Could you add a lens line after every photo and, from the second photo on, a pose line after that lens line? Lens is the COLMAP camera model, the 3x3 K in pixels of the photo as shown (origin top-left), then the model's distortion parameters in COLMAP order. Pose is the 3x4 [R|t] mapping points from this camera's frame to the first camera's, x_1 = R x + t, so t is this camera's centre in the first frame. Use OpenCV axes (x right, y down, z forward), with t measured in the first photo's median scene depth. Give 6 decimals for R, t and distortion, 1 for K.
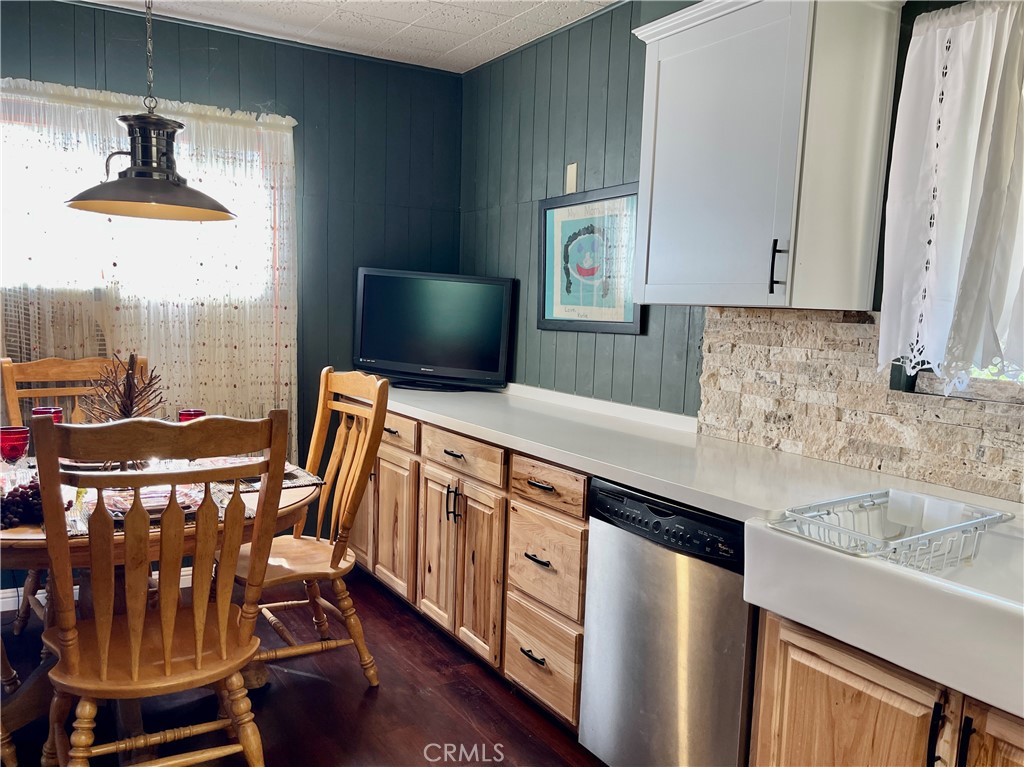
lens RADIAL K [[846.7, 0, 524.6], [0, 846.7, 422.1], [0, 0, 1]] dist [0.054806, -0.063181]
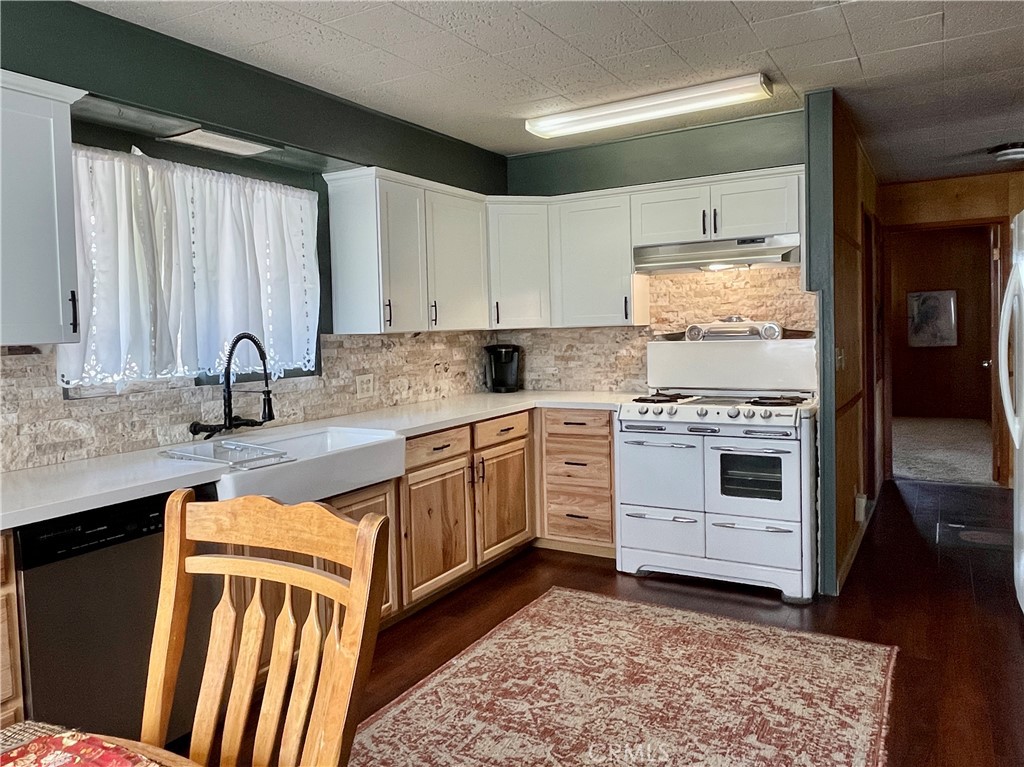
lens RADIAL K [[734.2, 0, 514.2], [0, 734.2, 357.3], [0, 0, 1]] dist [-0.009355, -0.013121]
pose [[-0.481134, -0.062373, 0.874425, -0.816613], [0.126263, 0.982135, 0.139530, -0.155152], [-0.867507, 0.177540, -0.464663, 0.794884]]
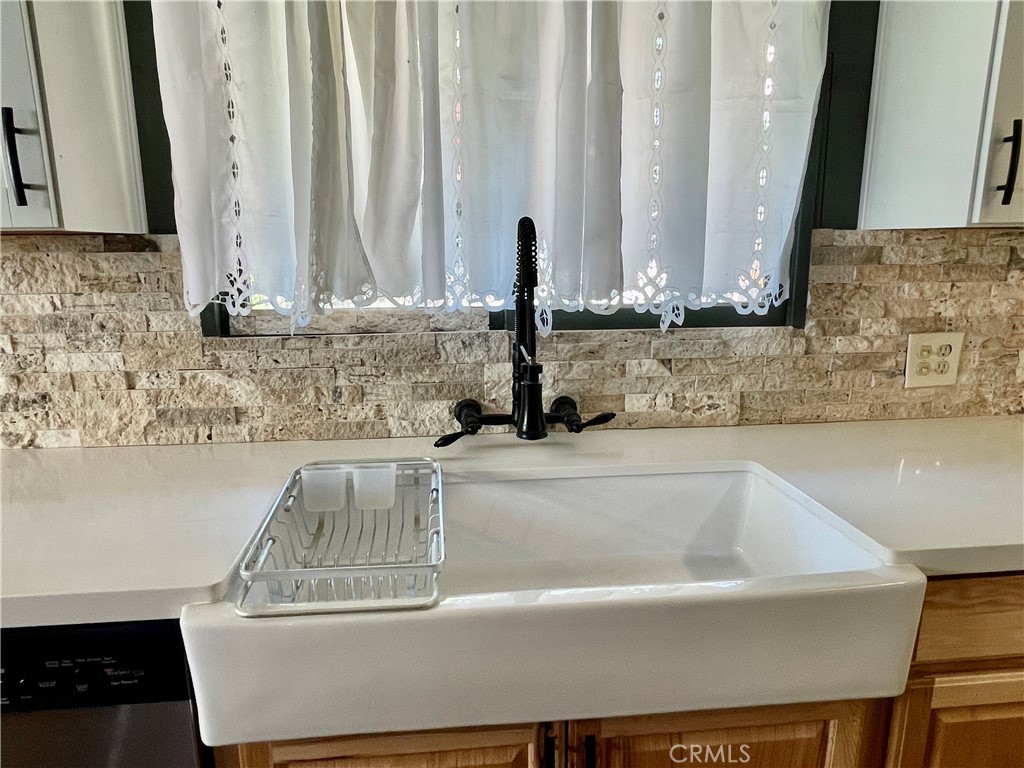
lens RADIAL K [[676.3, 0, 506.4], [0, 676.3, 395.7], [0, 0, 1]] dist [-0.002811, -0.011158]
pose [[0.430556, -0.231069, 0.872484, 0.002522], [0.145340, 0.971808, 0.185651, -0.052715], [-0.890785, 0.046874, 0.452001, 0.425909]]
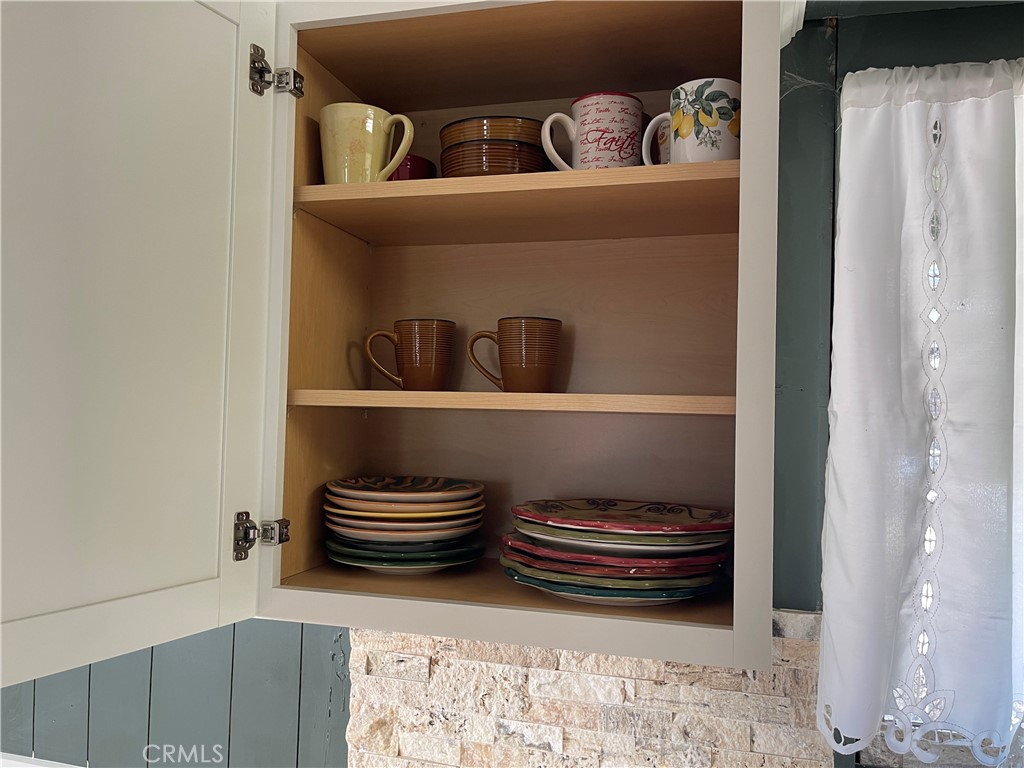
lens RADIAL K [[782.3, 0, 517.7], [0, 782.3, 393.1], [0, 0, 1]] dist [0.033882, -0.042077]
pose [[0.731391, 0.007364, 0.681919, -0.022205], [0.095266, 0.989034, -0.112857, -0.196670], [-0.675272, 0.147506, 0.722669, 0.666124]]
